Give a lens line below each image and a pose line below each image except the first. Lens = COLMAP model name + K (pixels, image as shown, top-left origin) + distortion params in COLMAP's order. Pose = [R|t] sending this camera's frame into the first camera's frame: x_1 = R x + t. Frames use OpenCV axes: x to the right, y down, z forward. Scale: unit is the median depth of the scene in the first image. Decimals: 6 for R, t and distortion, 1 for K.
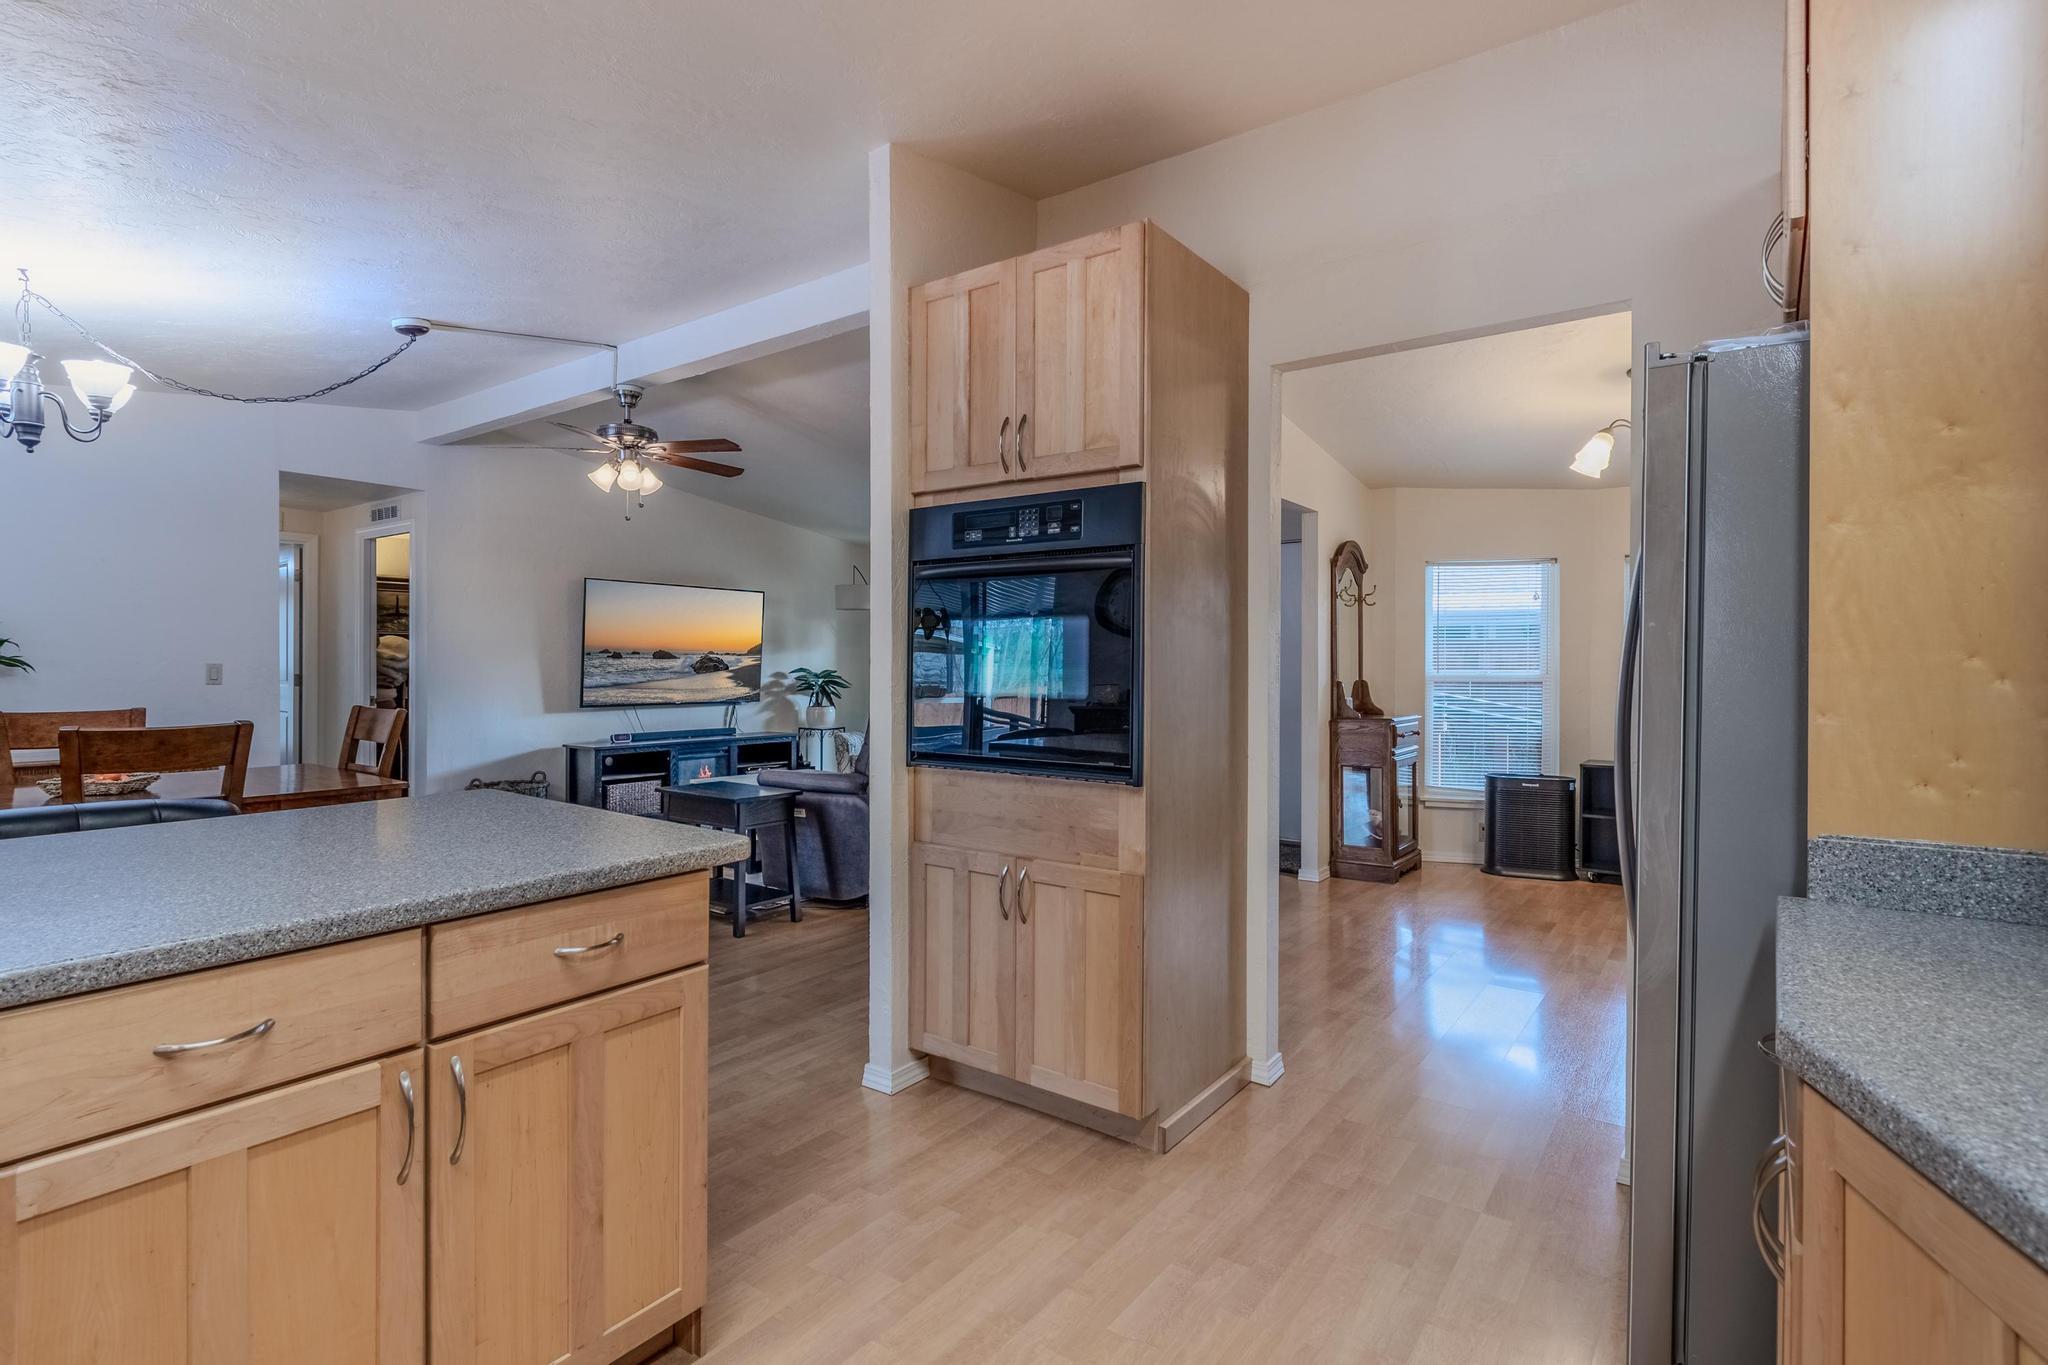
lens RADIAL K [[1000.0, 0, 1017.2], [0, 1000.0, 670.9], [0, 0, 1]] dist [0.006018, -0.001751]
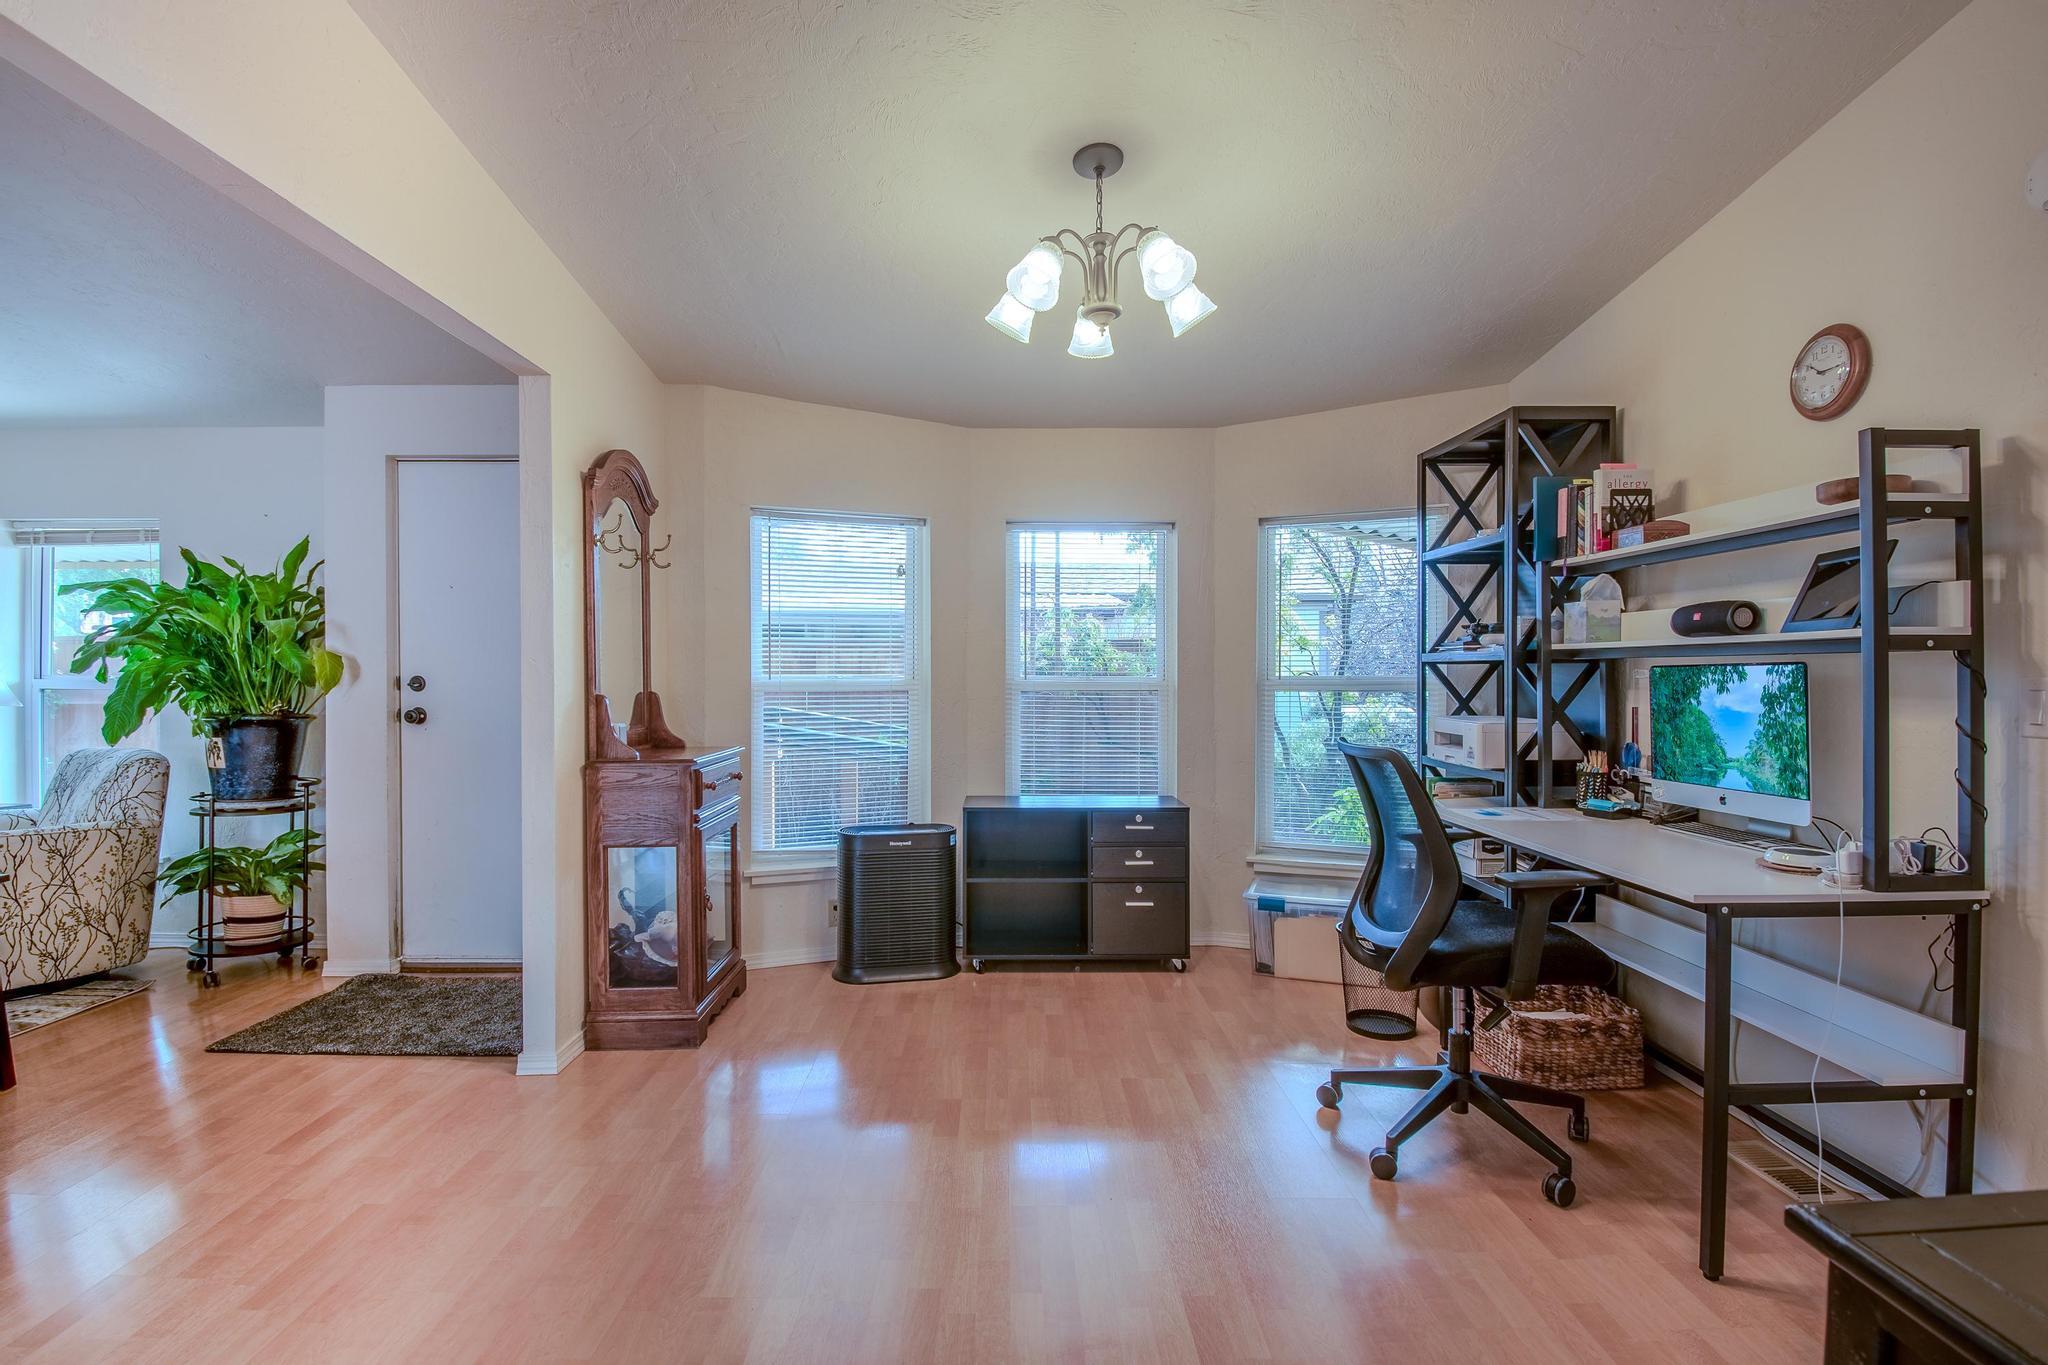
lens RADIAL K [[1000.0, 0, 1026.1], [0, 1000.0, 675.7], [0, 0, 1]] dist [0.006018, -0.001751]
pose [[0.796922, -0.005045, 0.604062, 0.169029], [0.006481, 0.999979, -0.000199, 0.001253], [-0.604048, 0.004074, 0.796938, 0.400834]]
